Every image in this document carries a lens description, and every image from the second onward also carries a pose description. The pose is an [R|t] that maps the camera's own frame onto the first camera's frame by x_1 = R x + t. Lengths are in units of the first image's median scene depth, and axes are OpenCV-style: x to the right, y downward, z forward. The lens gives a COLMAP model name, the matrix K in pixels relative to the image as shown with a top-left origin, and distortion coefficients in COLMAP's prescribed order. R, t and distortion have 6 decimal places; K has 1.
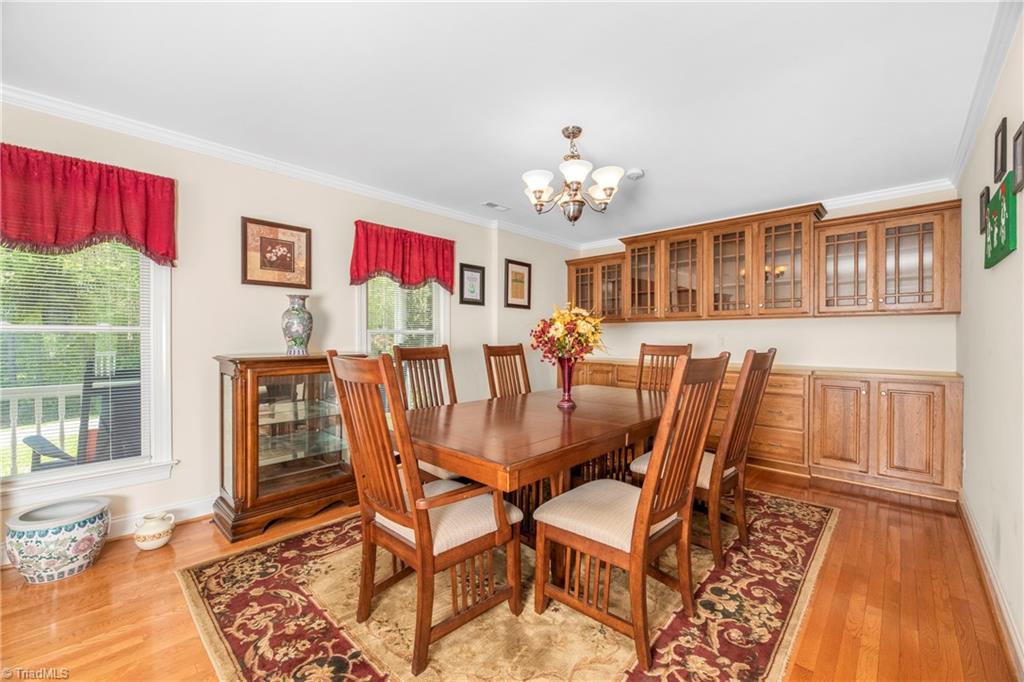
lens RADIAL K [[414.4, 0, 515.6], [0, 414.4, 341.6], [0, 0, 1]] dist [-0.002203, -0.000277]
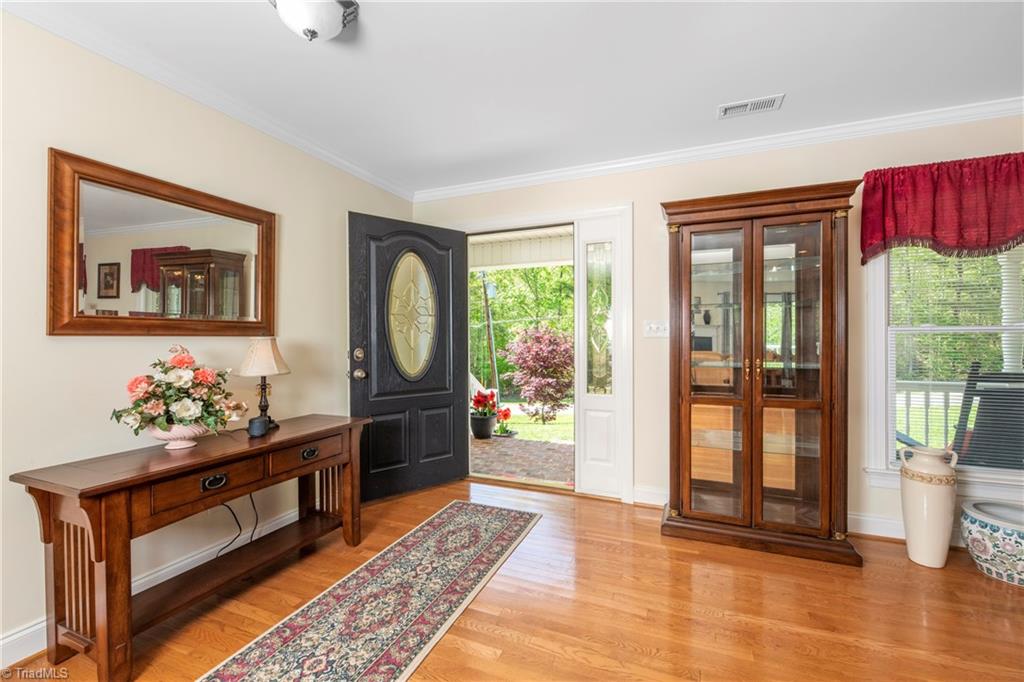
lens RADIAL K [[414.4, 0, 515.6], [0, 414.4, 341.6], [0, 0, 1]] dist [-0.002203, -0.000277]
pose [[0.361972, 0.001142, -0.932188, -0.596168], [-0.002308, 0.999997, 0.000329, 0.000875], [0.932186, 0.002033, 0.361973, -0.444339]]
